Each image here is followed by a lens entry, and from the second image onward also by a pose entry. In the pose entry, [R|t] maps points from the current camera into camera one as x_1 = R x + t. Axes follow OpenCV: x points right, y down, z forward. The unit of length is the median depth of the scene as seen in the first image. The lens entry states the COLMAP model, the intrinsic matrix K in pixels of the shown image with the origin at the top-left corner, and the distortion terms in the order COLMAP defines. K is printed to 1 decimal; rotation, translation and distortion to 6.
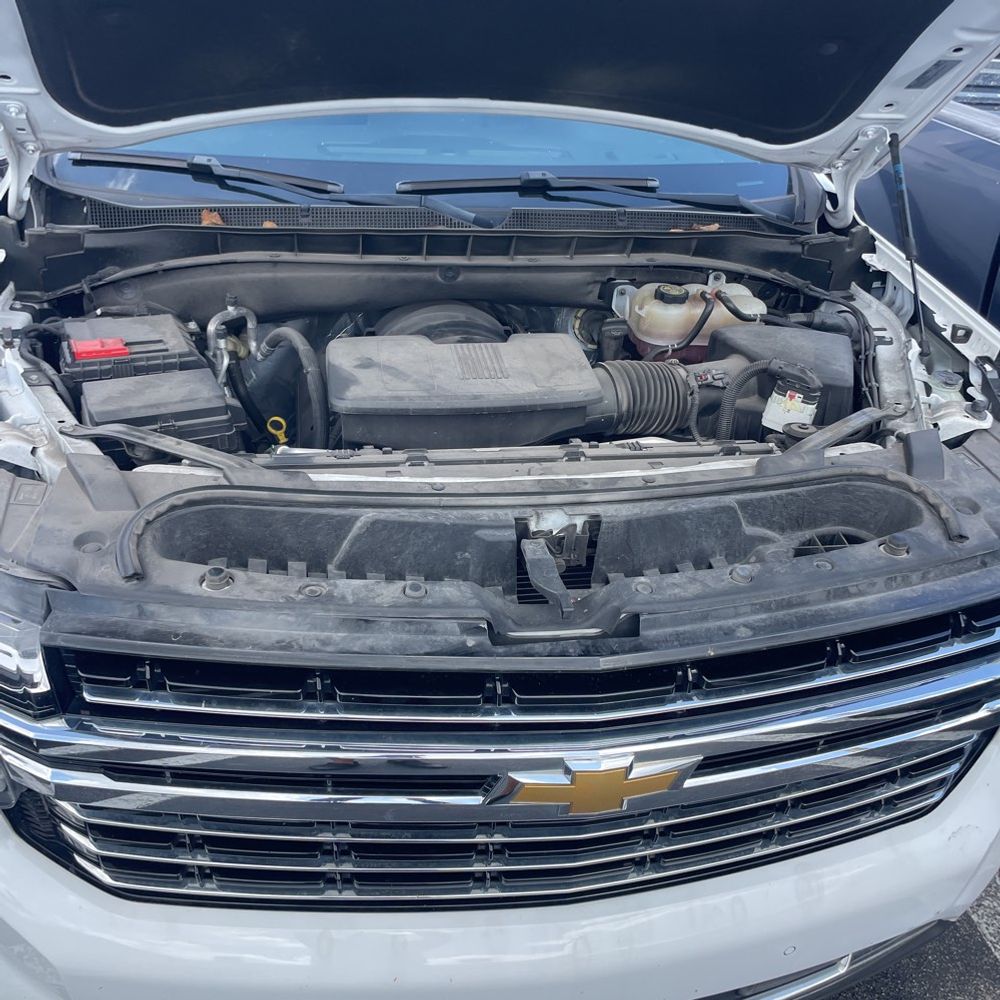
lens RADIAL K [[1006.4, 0, 509.9], [0, 1006.4, 499.1], [0, 0, 1]] dist [0.093966, -0.119374]
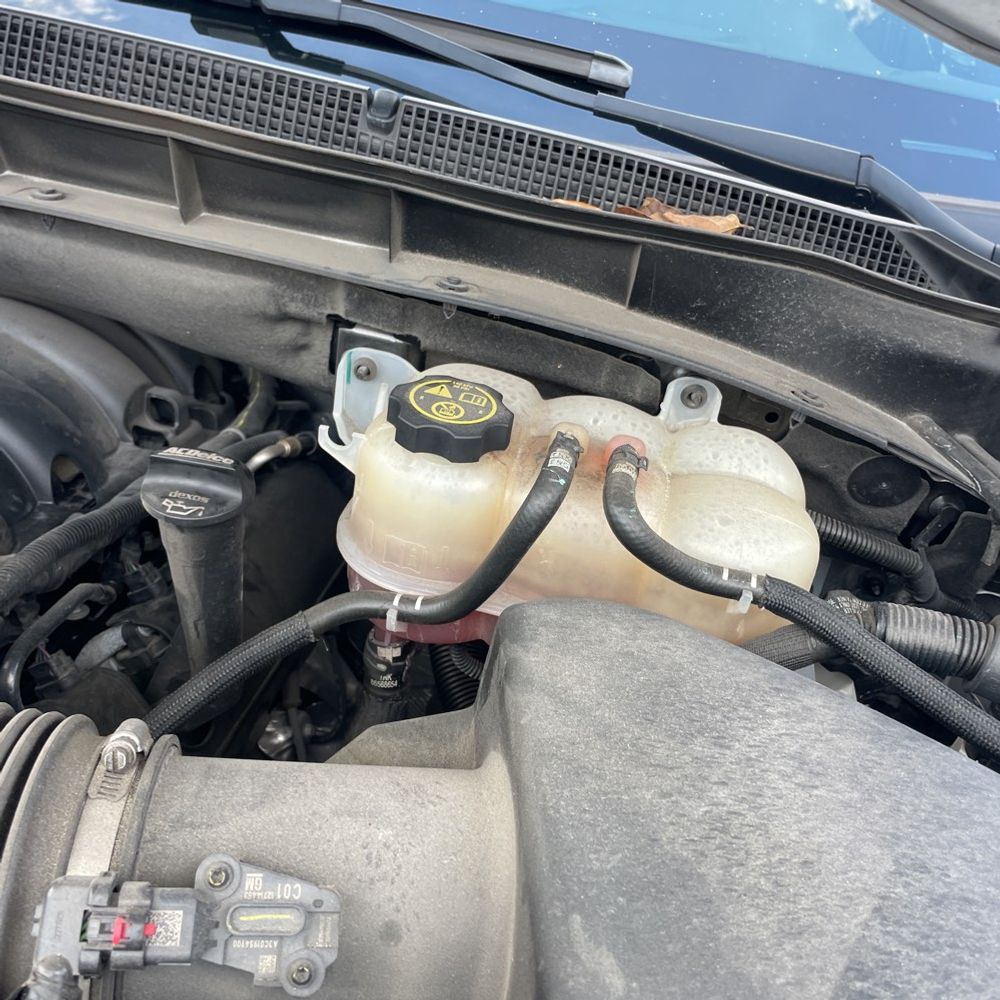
lens RADIAL K [[1006.4, 0, 509.9], [0, 1006.4, 499.1], [0, 0, 1]] dist [0.093966, -0.119374]
pose [[0.933783, 0.255671, -0.250363, 0.236535], [-0.265311, 0.964150, -0.004942, -0.176090], [0.240124, 0.071039, 0.968139, 0.714166]]
